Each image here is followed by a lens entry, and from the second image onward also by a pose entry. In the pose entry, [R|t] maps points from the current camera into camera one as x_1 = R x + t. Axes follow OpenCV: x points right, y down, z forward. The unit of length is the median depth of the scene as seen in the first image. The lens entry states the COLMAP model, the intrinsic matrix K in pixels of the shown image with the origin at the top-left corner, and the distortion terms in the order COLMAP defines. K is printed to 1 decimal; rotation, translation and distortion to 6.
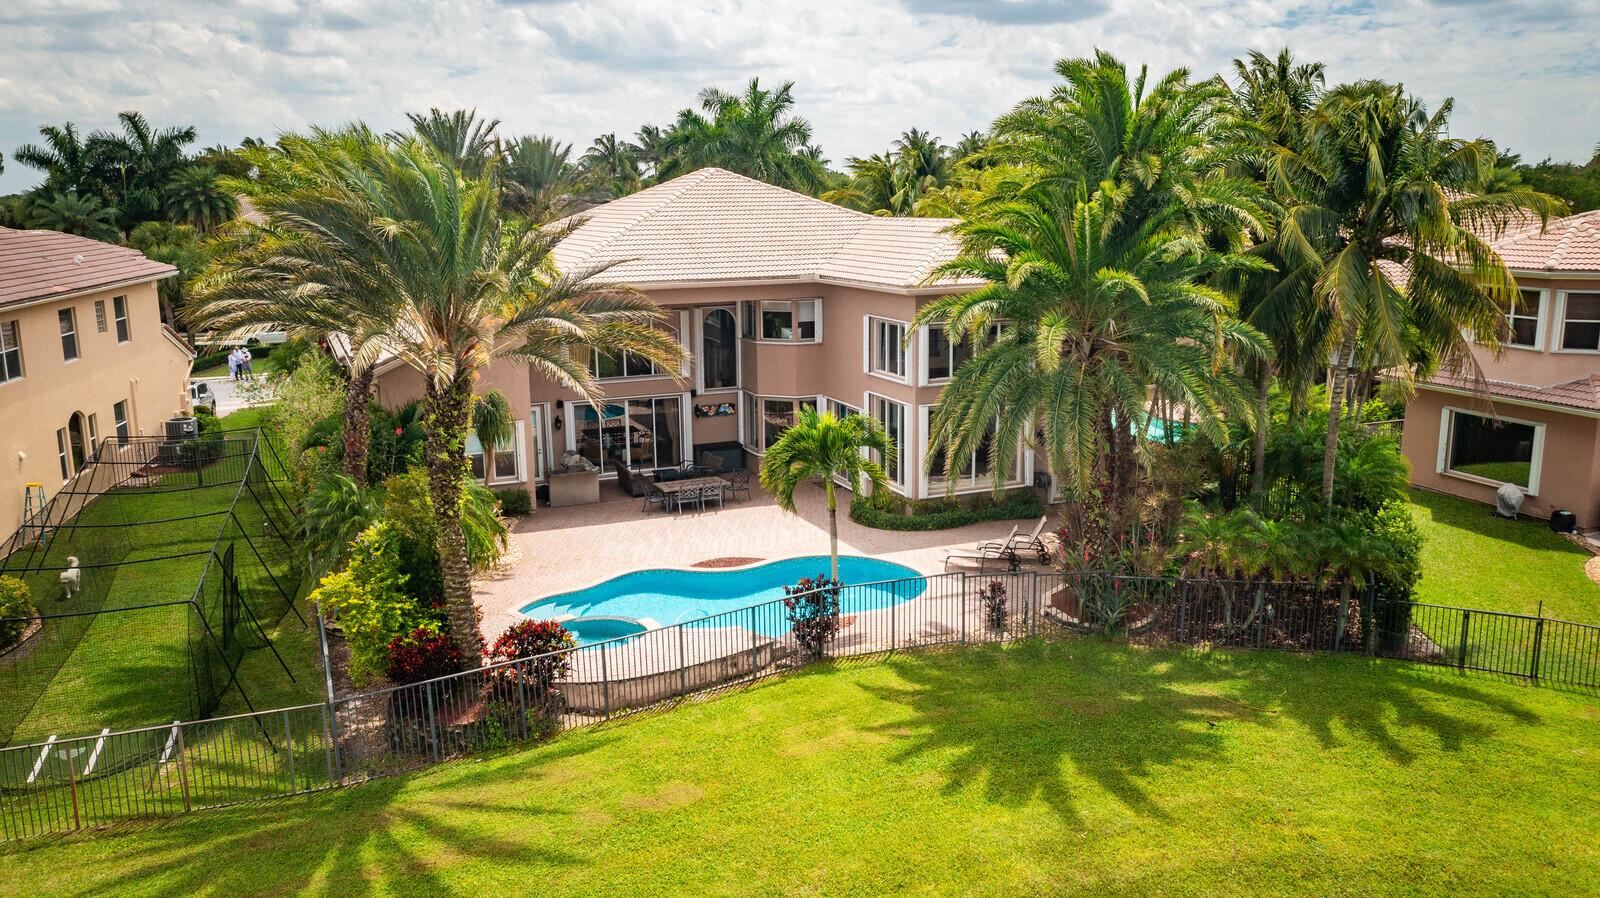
lens RADIAL K [[1208.6, 0, 800.0], [0, 1208.6, 449.0], [0, 0, 1]] dist [-0.039787, 0.073657]
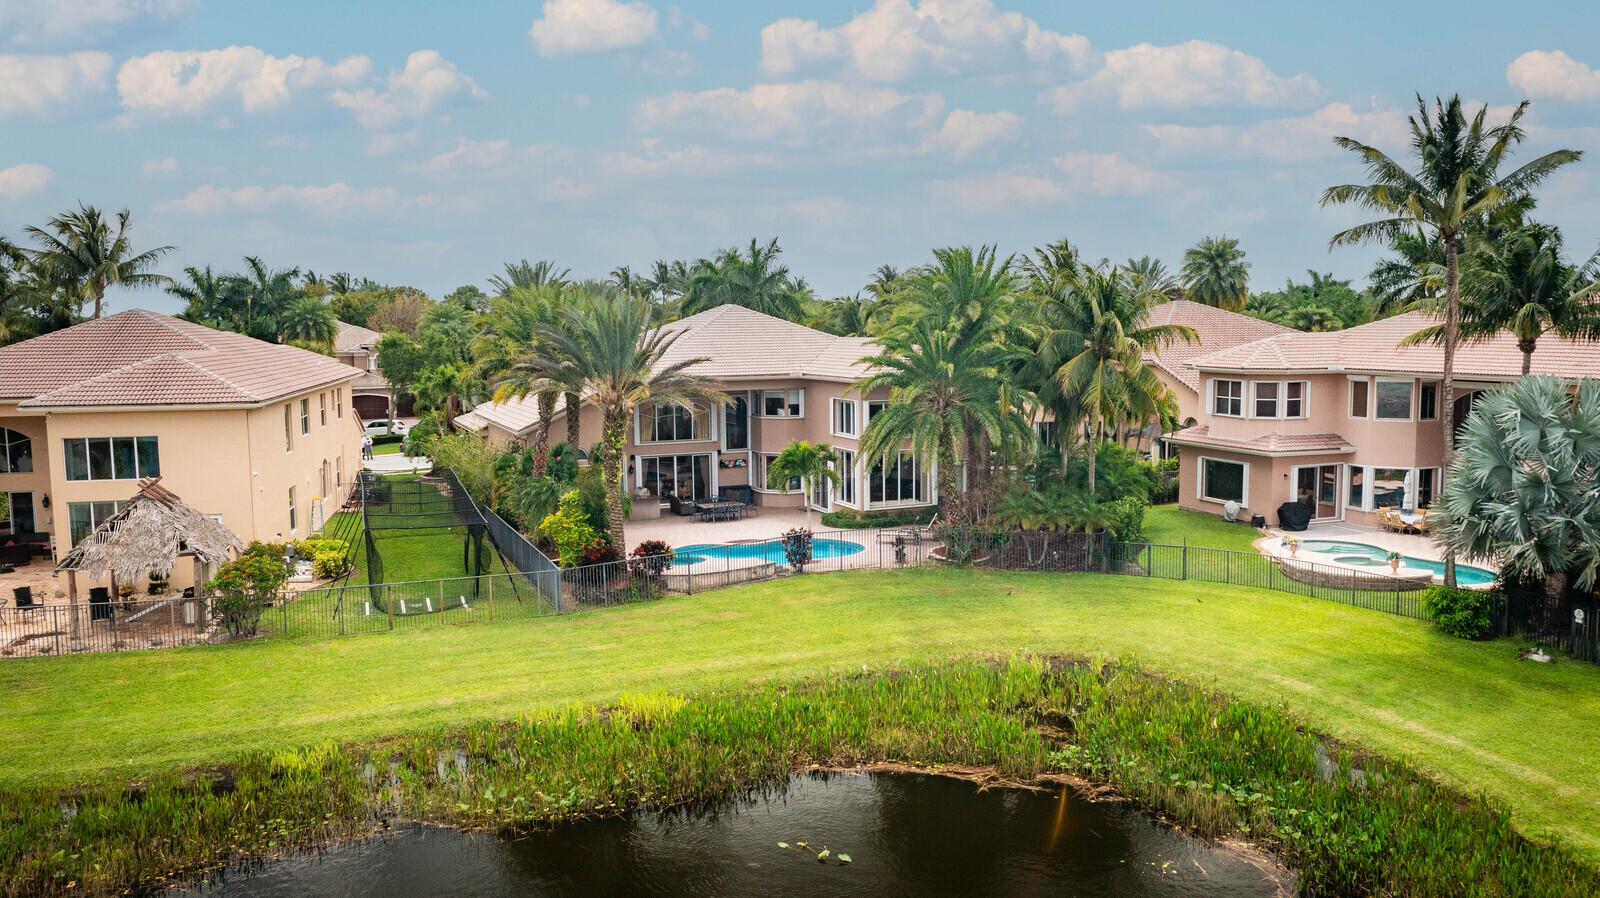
lens RADIAL K [[1208.6, 0, 800.0], [0, 1208.6, 449.0], [0, 0, 1]] dist [-0.039787, 0.073657]
pose [[0.999948, 0.000978, 0.010177, -0.002806], [0.000056, 0.994872, -0.101142, 0.118510], [-0.010223, 0.101137, 0.994820, -0.581427]]
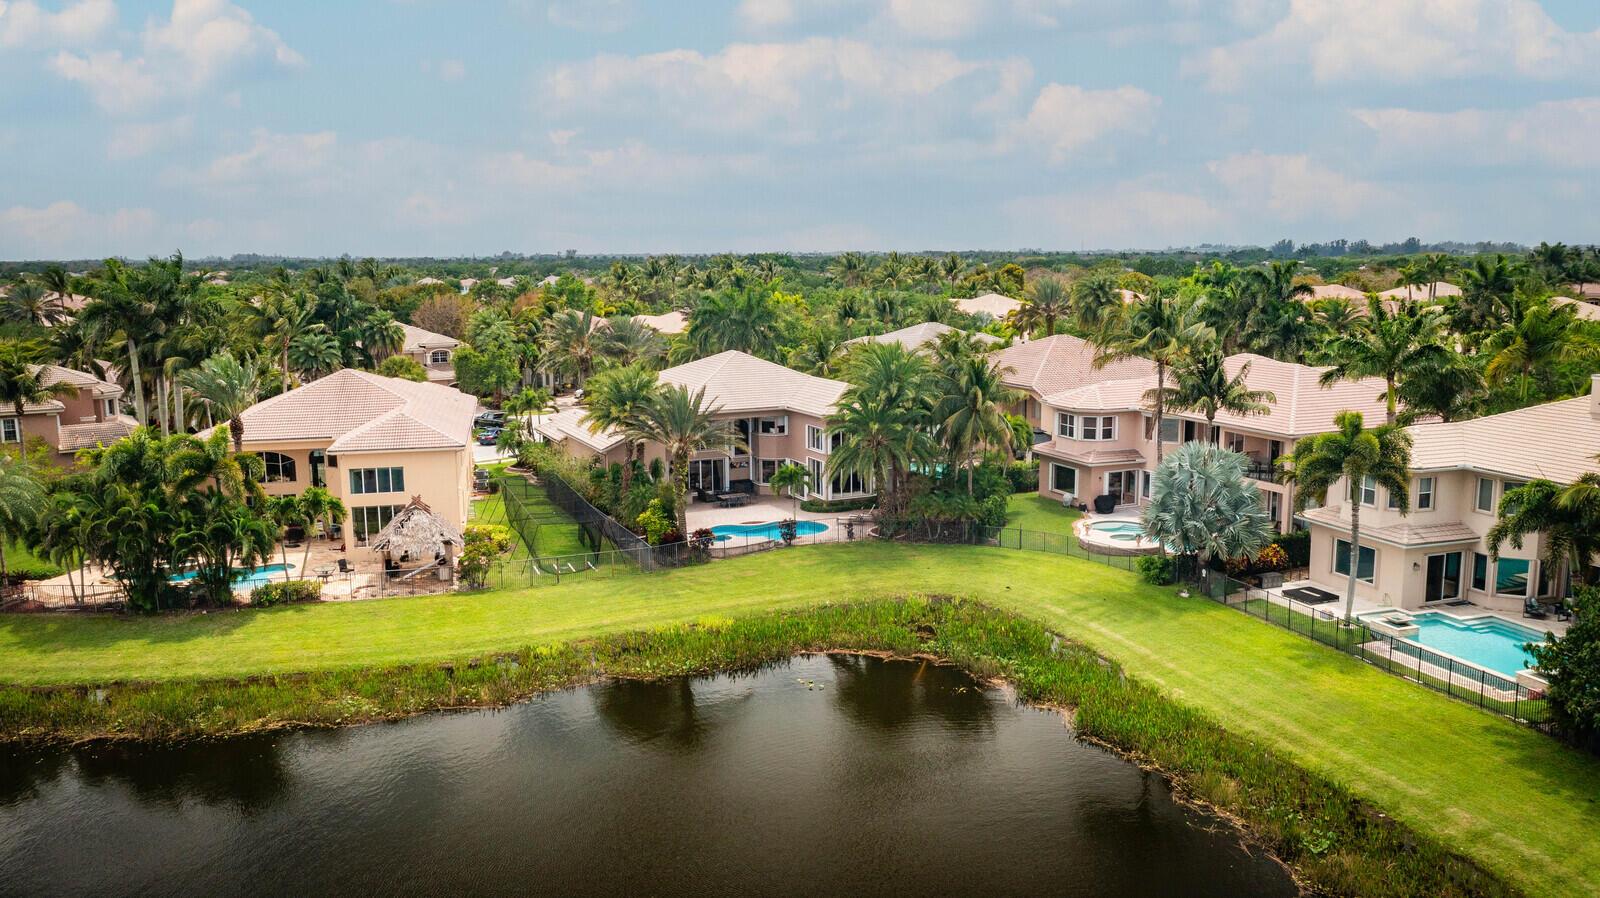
lens RADIAL K [[1208.6, 0, 800.0], [0, 1208.6, 449.0], [0, 0, 1]] dist [-0.039787, 0.073657]
pose [[0.999248, -0.002311, 0.038698, -0.052018], [0.004173, 0.998833, -0.048108, 0.053274], [-0.038542, 0.048234, 0.998092, -1.405390]]
